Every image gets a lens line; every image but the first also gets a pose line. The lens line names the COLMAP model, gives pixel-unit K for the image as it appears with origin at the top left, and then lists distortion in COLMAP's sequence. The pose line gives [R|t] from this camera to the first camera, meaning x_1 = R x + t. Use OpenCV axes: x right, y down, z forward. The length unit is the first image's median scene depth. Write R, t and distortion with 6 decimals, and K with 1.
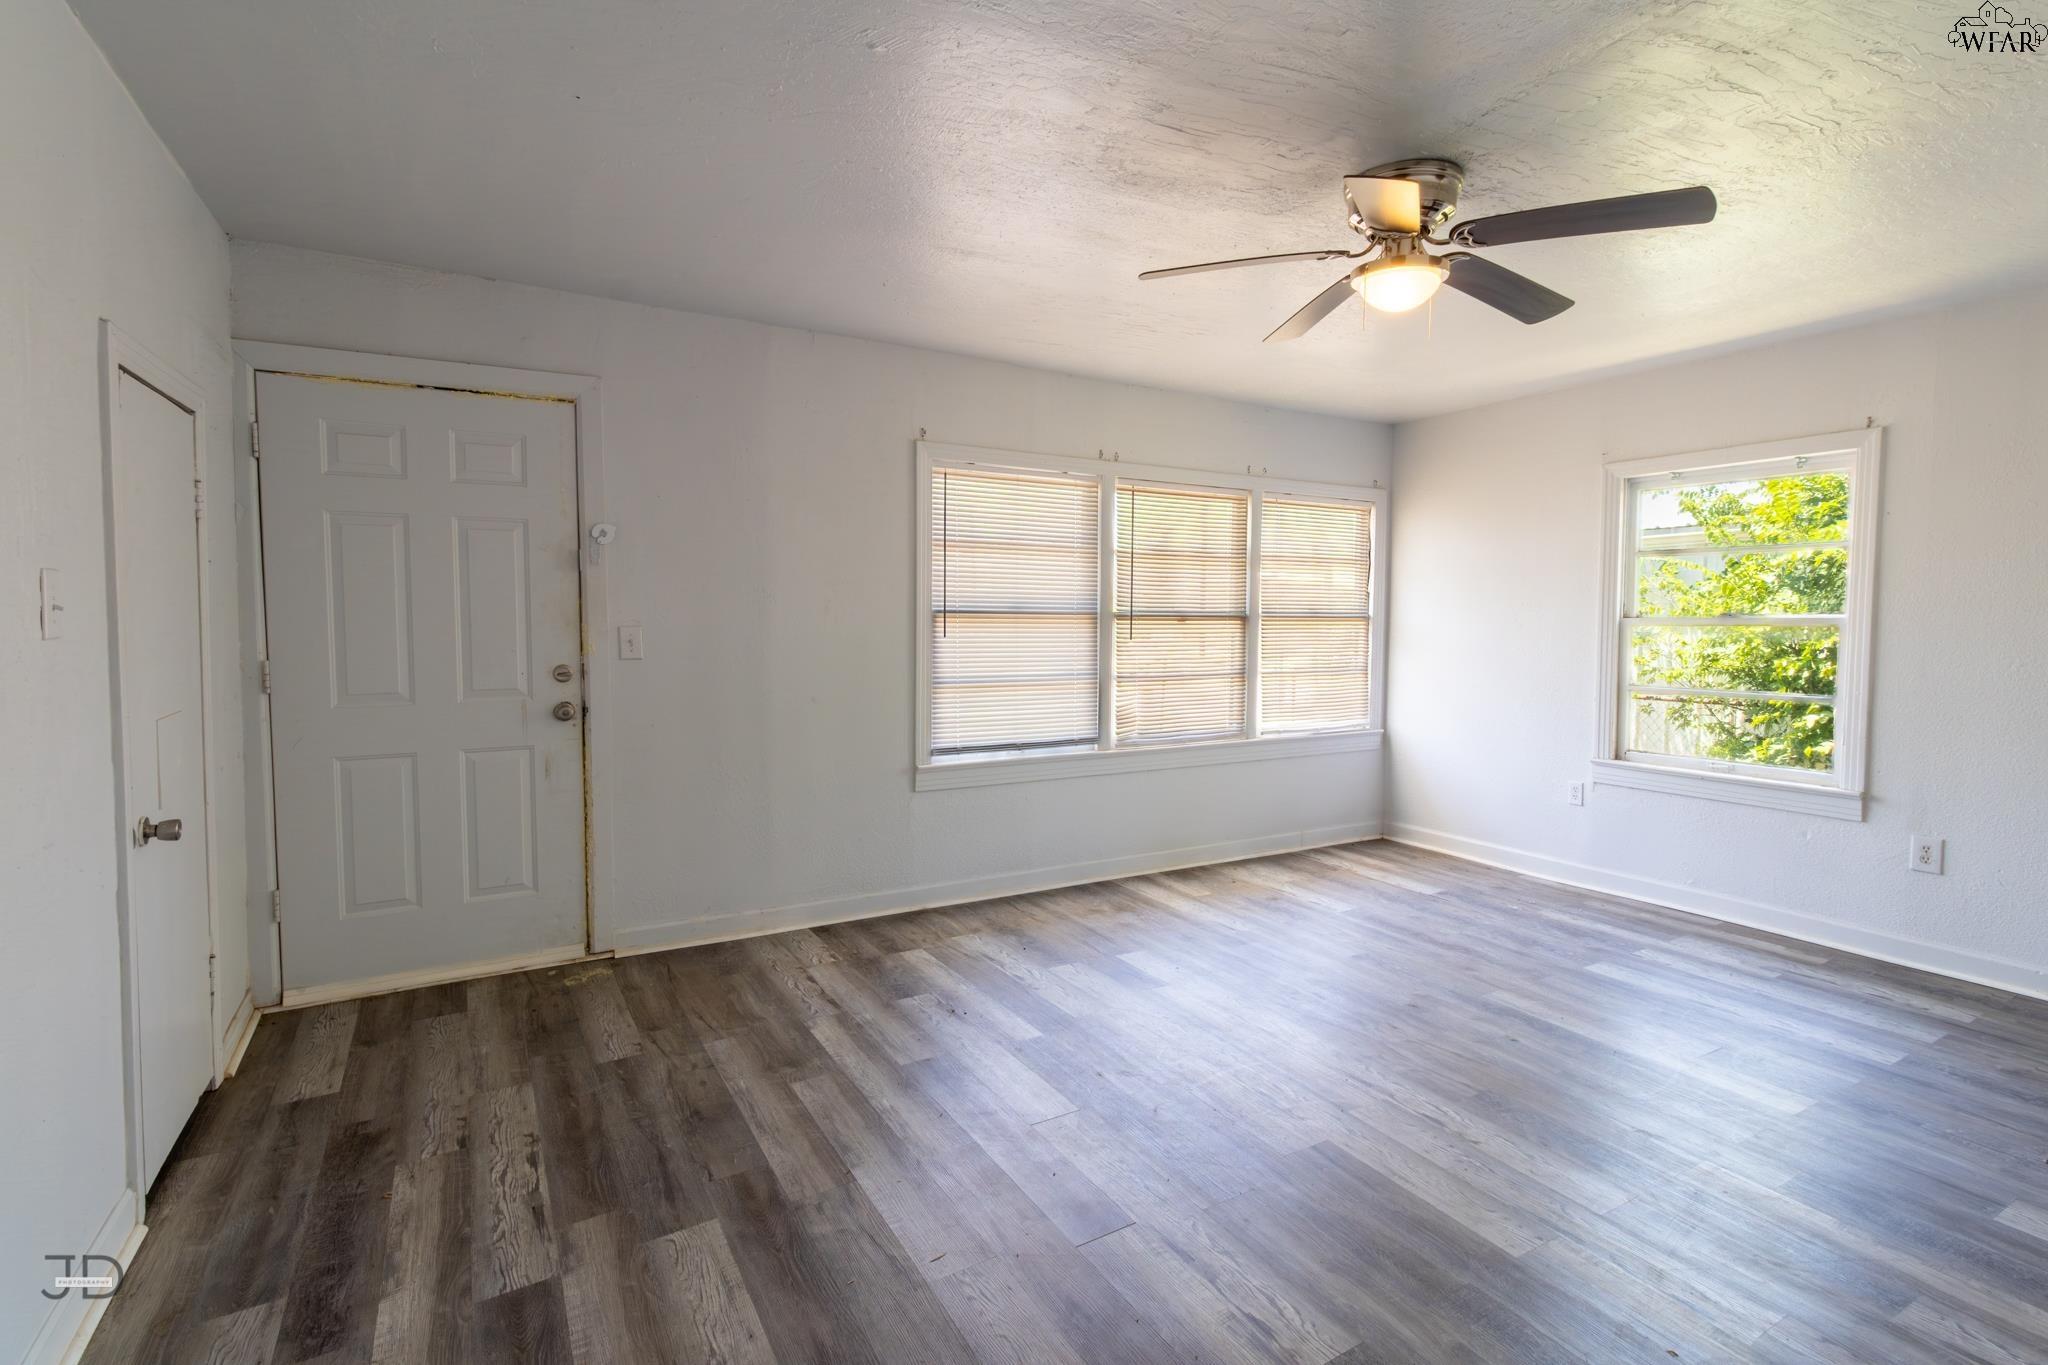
lens RADIAL K [[970.5, 0, 1028.7], [0, 970.5, 630.4], [0, 0, 1]] dist [-0.000046, 0.000168]
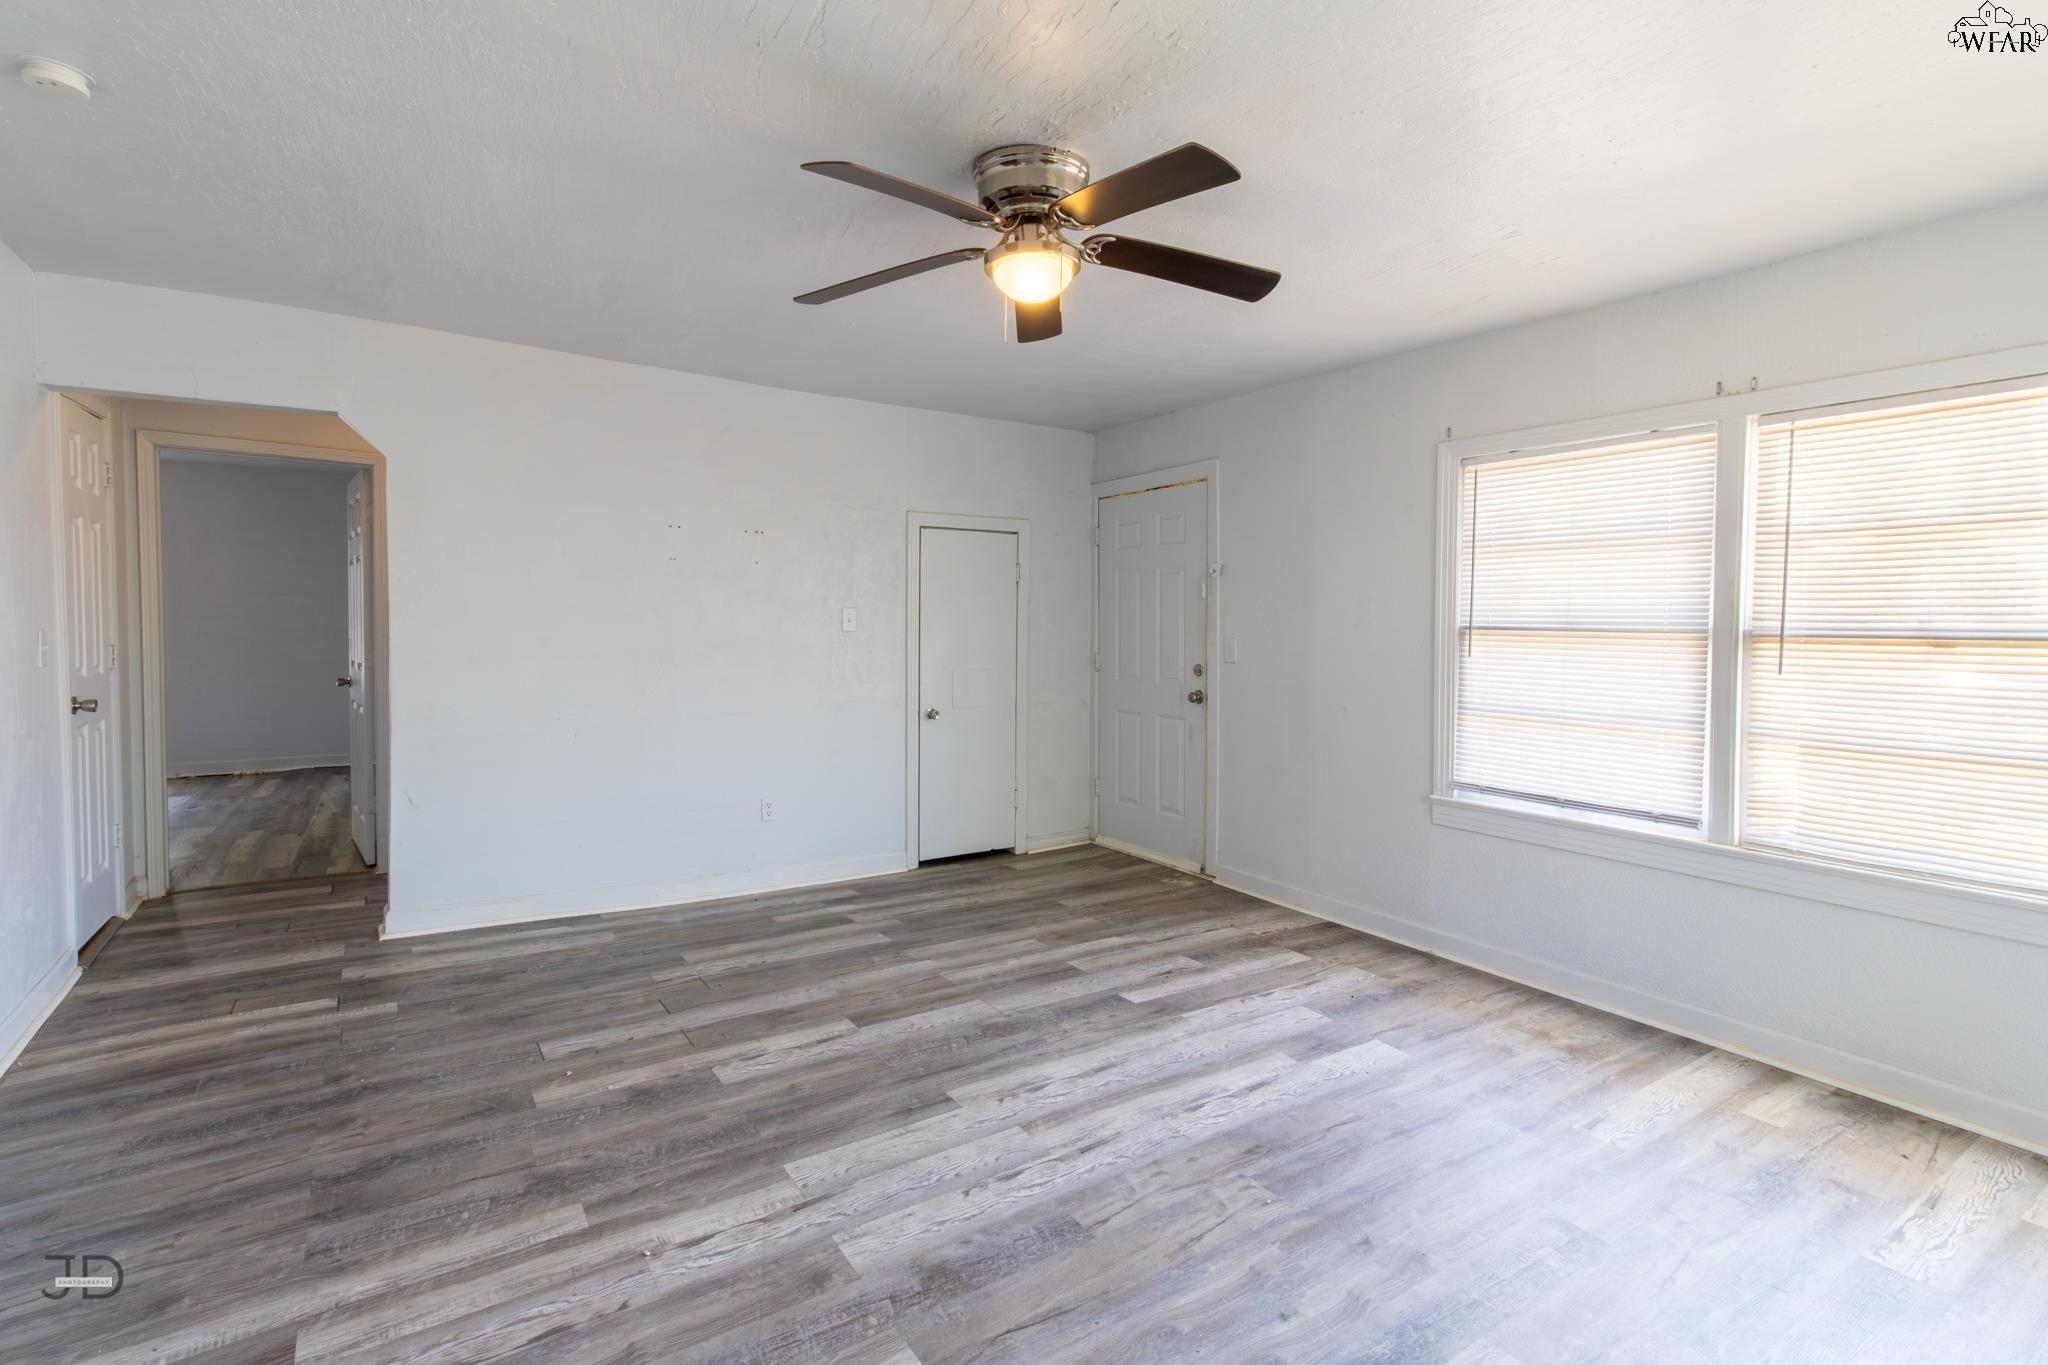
lens RADIAL K [[970.5, 0, 1028.7], [0, 970.5, 630.4], [0, 0, 1]] dist [-0.000046, 0.000168]
pose [[0.053675, 0.000257, -0.998558, 0.824729], [-0.030334, 0.999539, -0.001373, -0.004091], [0.998098, 0.030364, 0.053658, 0.593373]]
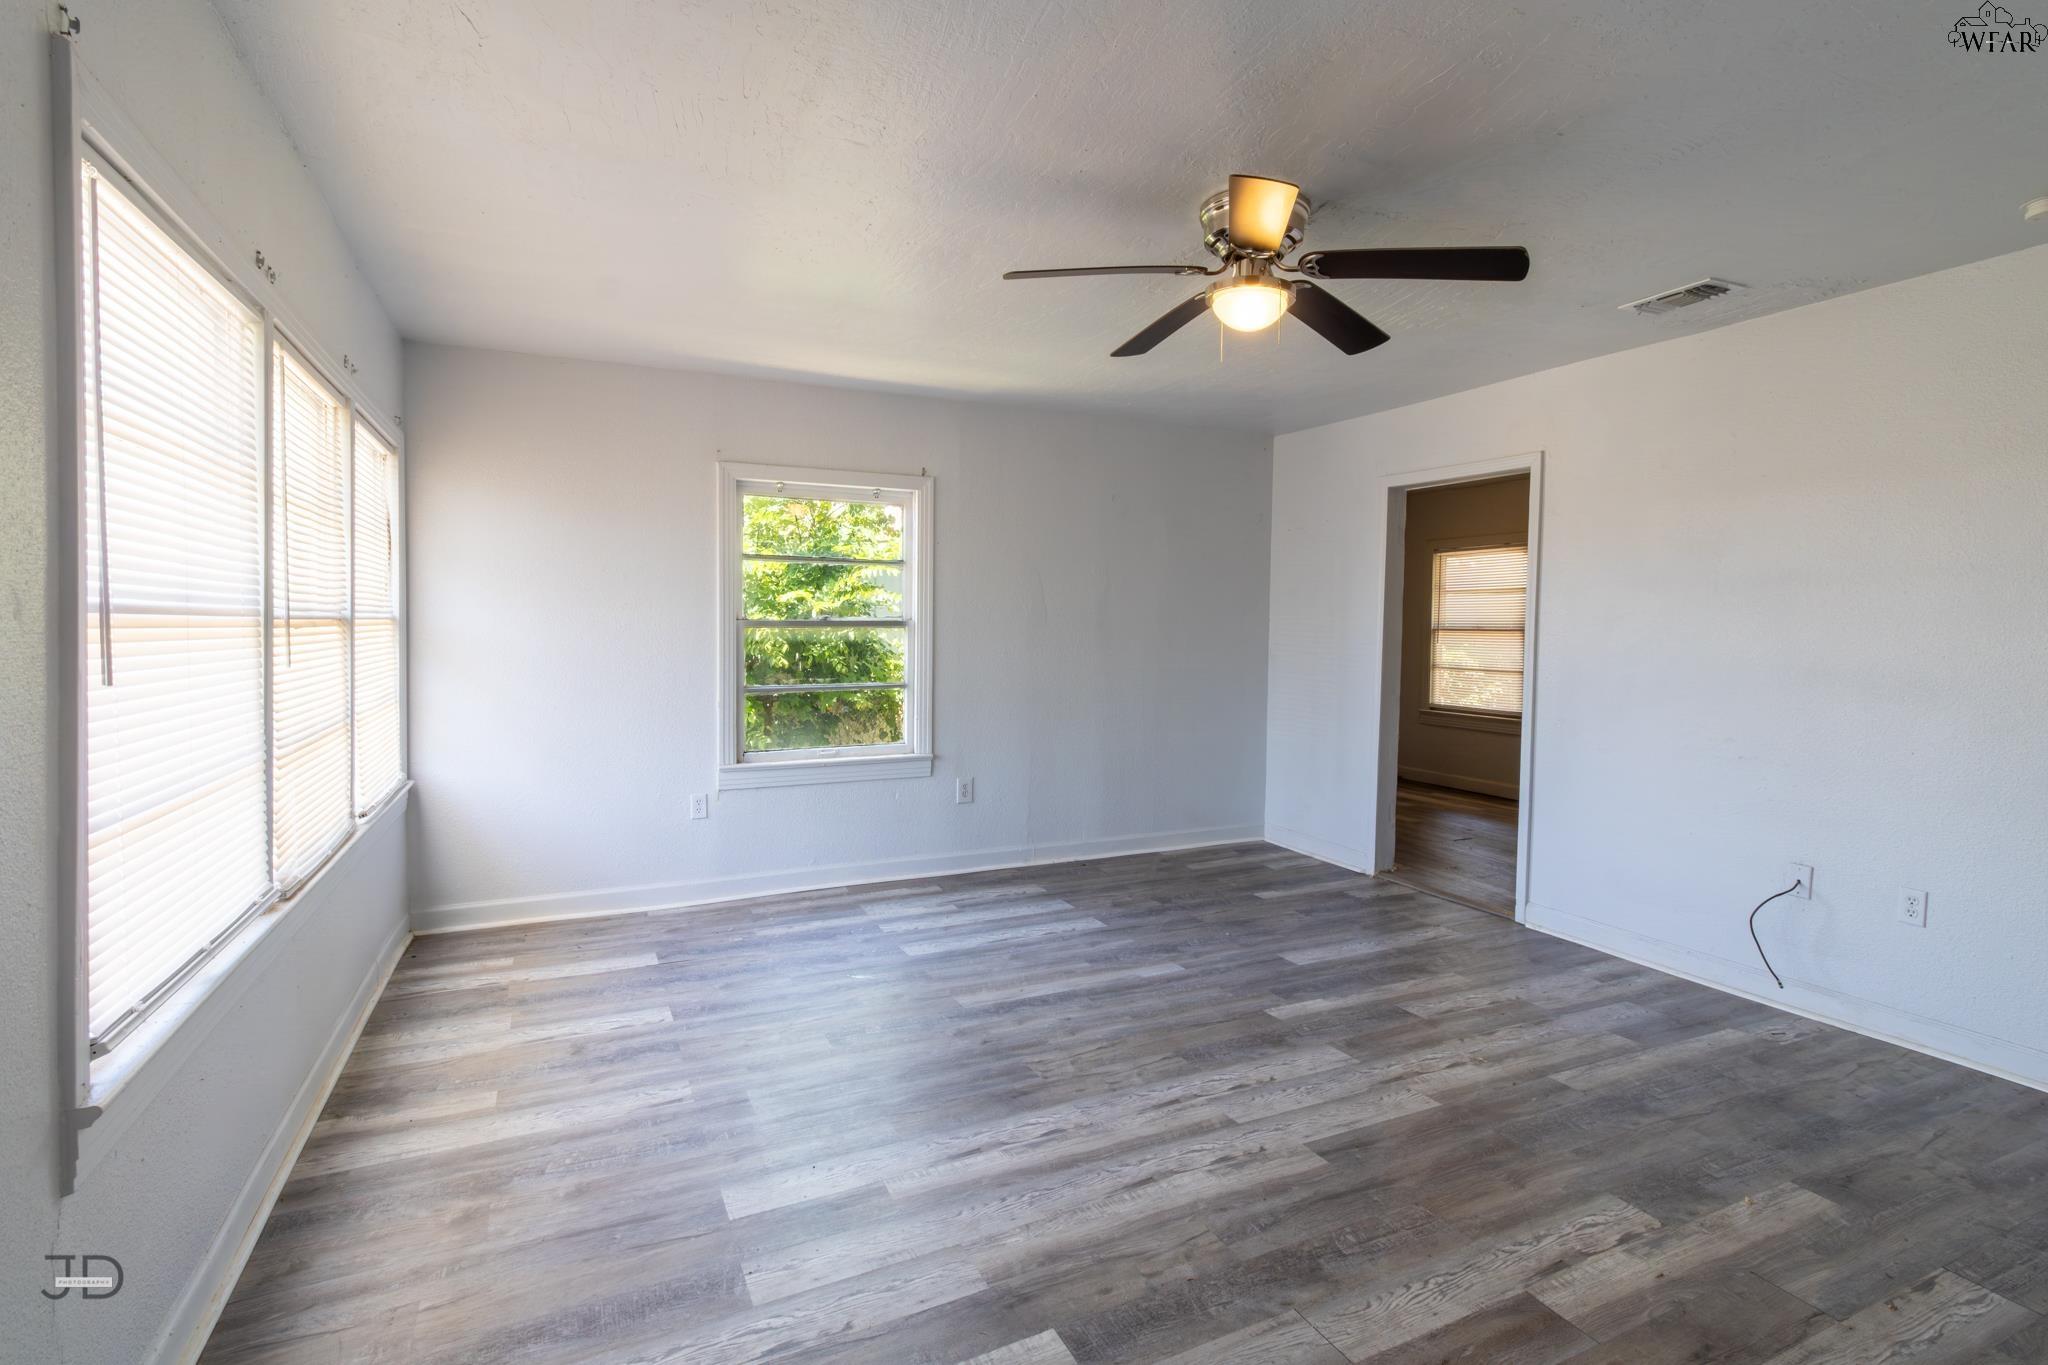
lens RADIAL K [[974.2, 0, 1052.8], [0, 974.2, 653.0], [0, 0, 1]] dist [0.002170, 0.000376]
pose [[0.064674, -0.035121, 0.997288, -0.418737], [0.006051, 0.999376, 0.034802, -0.014244], [-0.997888, 0.003784, 0.064847, 0.707453]]
